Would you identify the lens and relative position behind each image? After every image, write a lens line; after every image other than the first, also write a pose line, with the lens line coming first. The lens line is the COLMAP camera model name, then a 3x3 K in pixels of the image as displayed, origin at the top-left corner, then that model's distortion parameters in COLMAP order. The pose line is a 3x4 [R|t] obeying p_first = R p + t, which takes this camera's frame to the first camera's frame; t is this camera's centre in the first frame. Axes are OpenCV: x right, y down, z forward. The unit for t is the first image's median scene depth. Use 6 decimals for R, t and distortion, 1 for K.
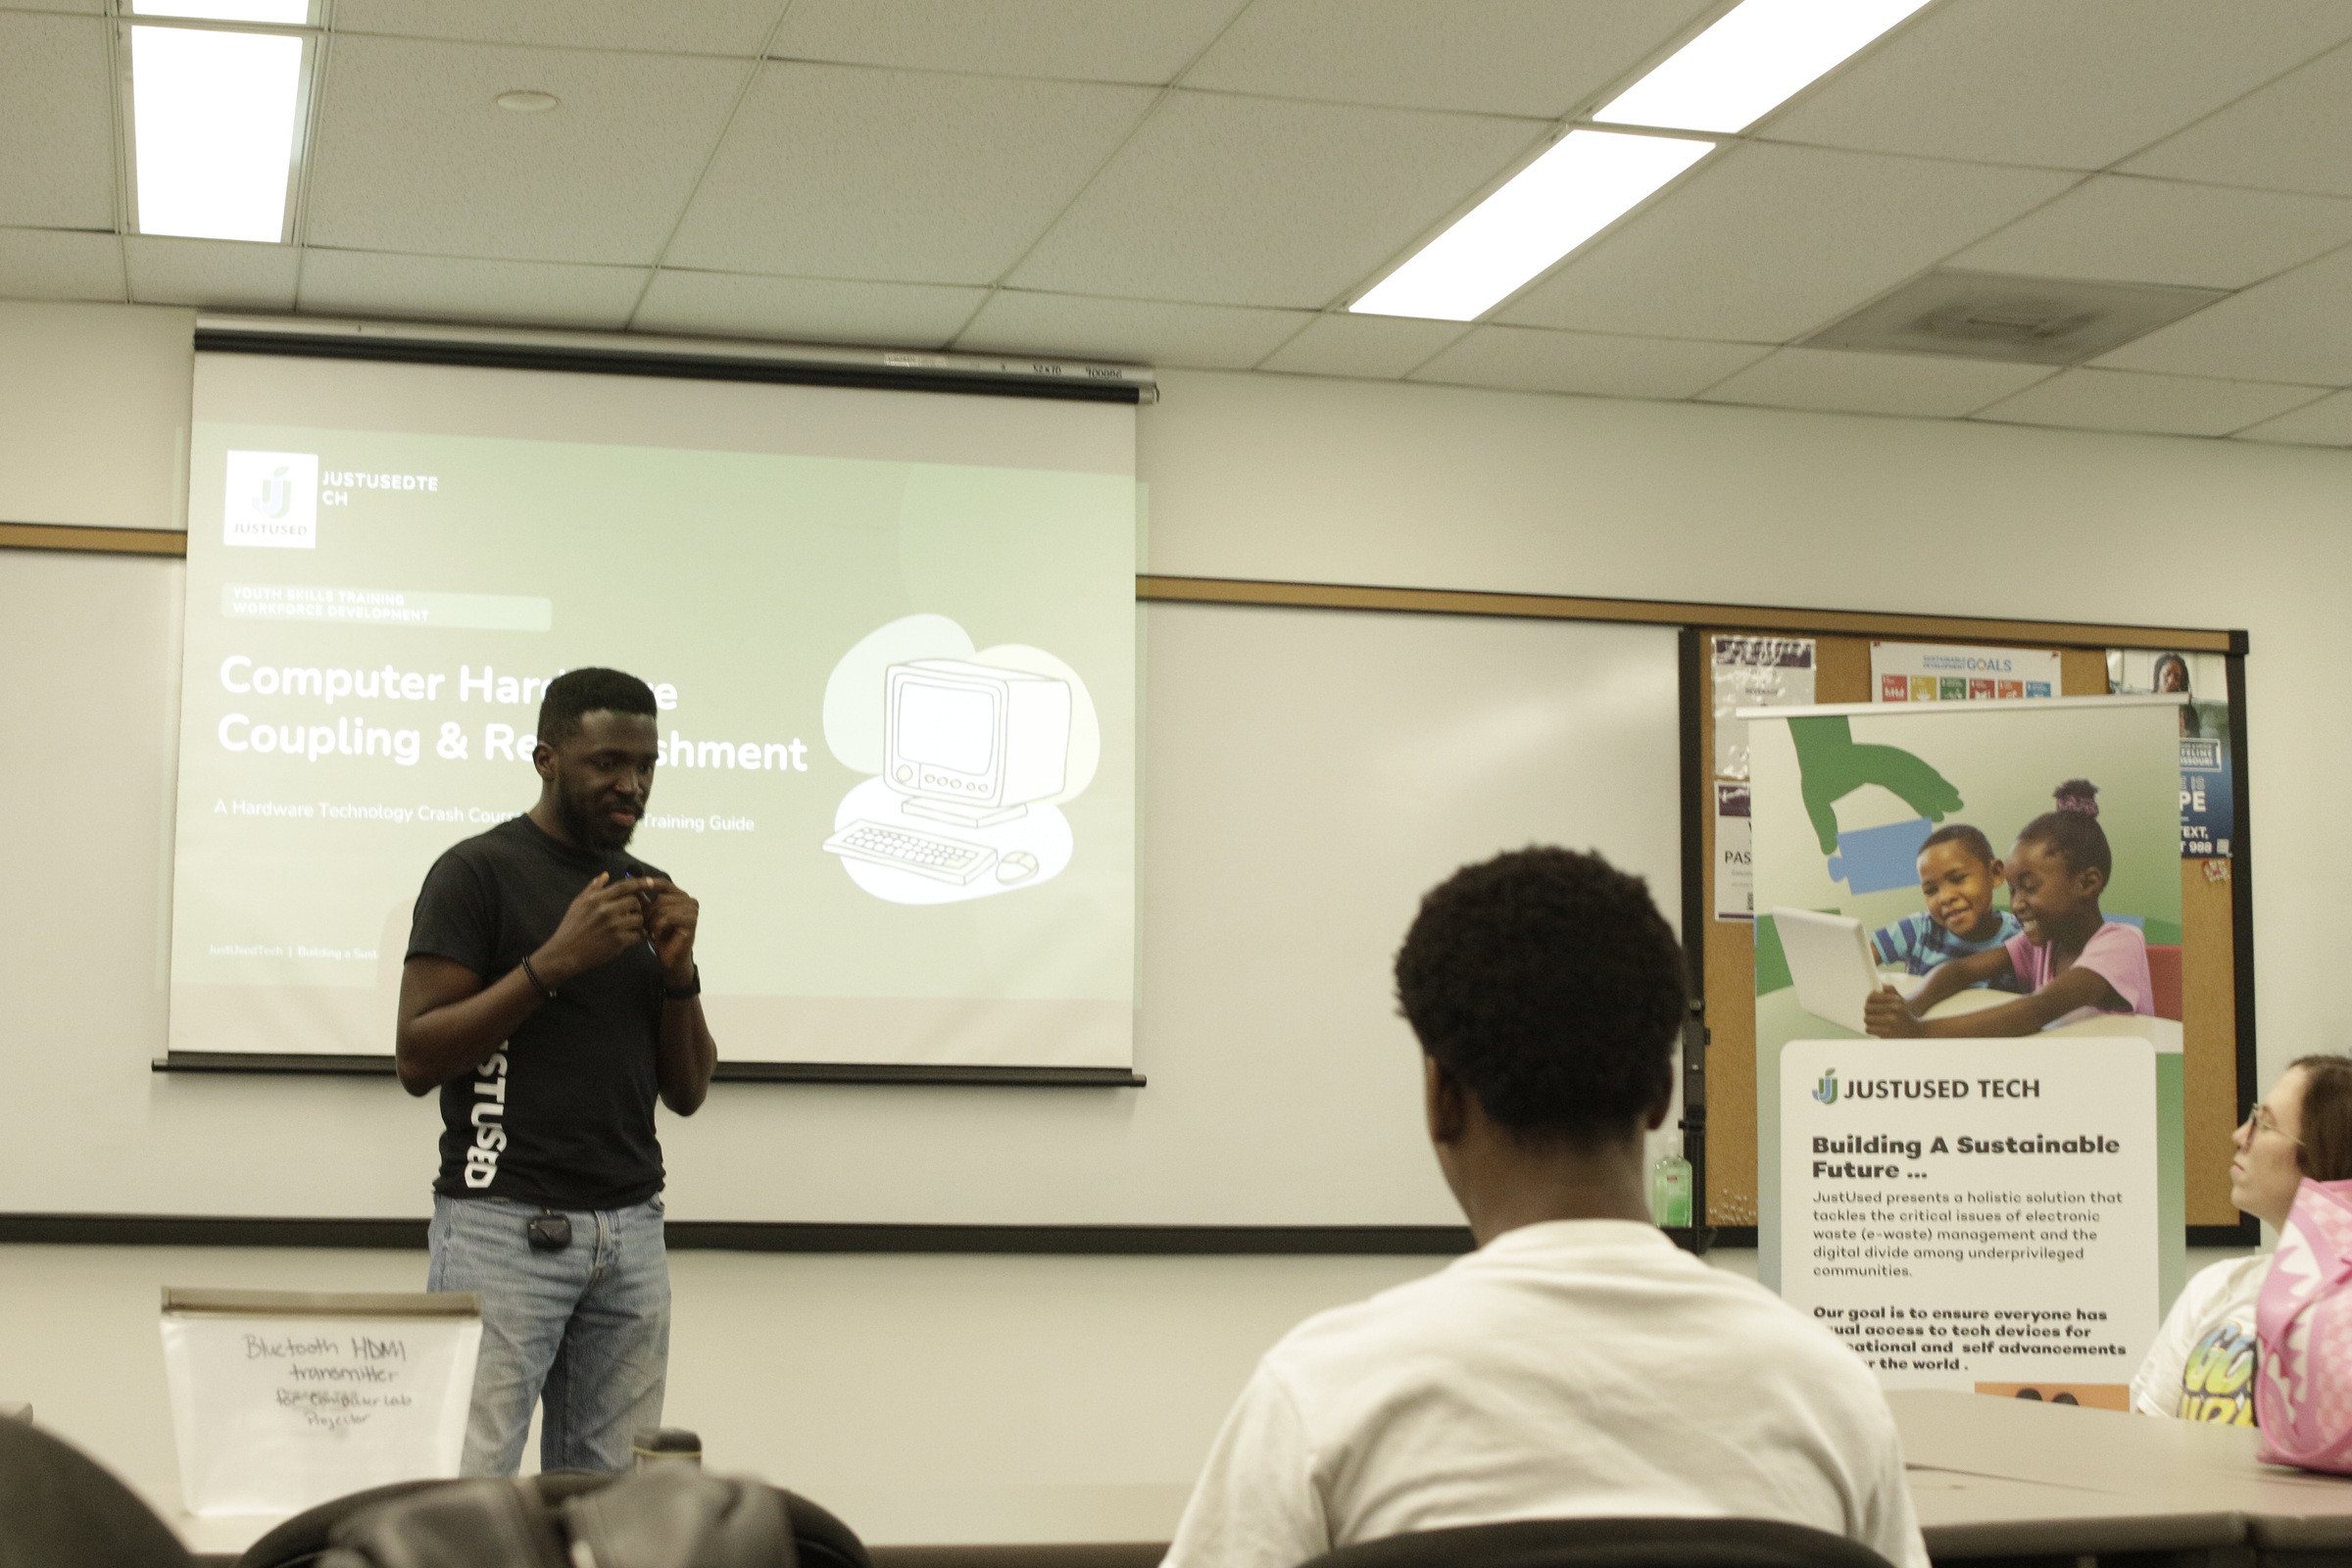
lens RADIAL K [[3769.3, 0, 1166.9], [0, 3769.3, 776.5], [0, 0, 1]] dist [-0.092041, 0.000000]
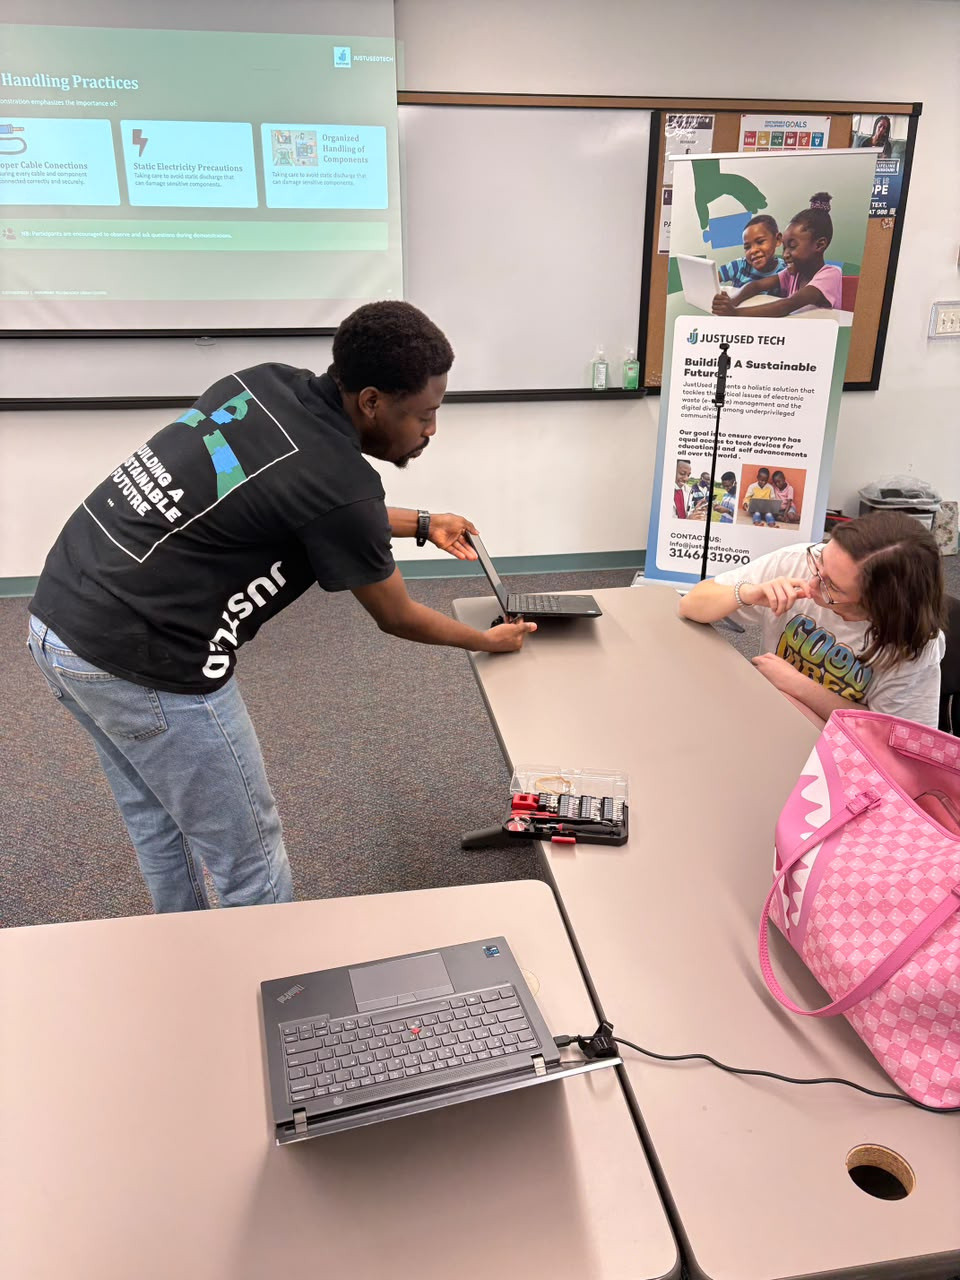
lens RADIAL K [[944.7, 0, 490.4], [0, 944.7, 633.1], [0, 0, 1]] dist [0.012172, -0.022994]
pose [[0.994135, 0.033409, -0.102853, 0.116844], [0.020999, 0.873342, 0.486656, -0.046537], [0.106084, -0.485961, 0.867518, 0.382608]]
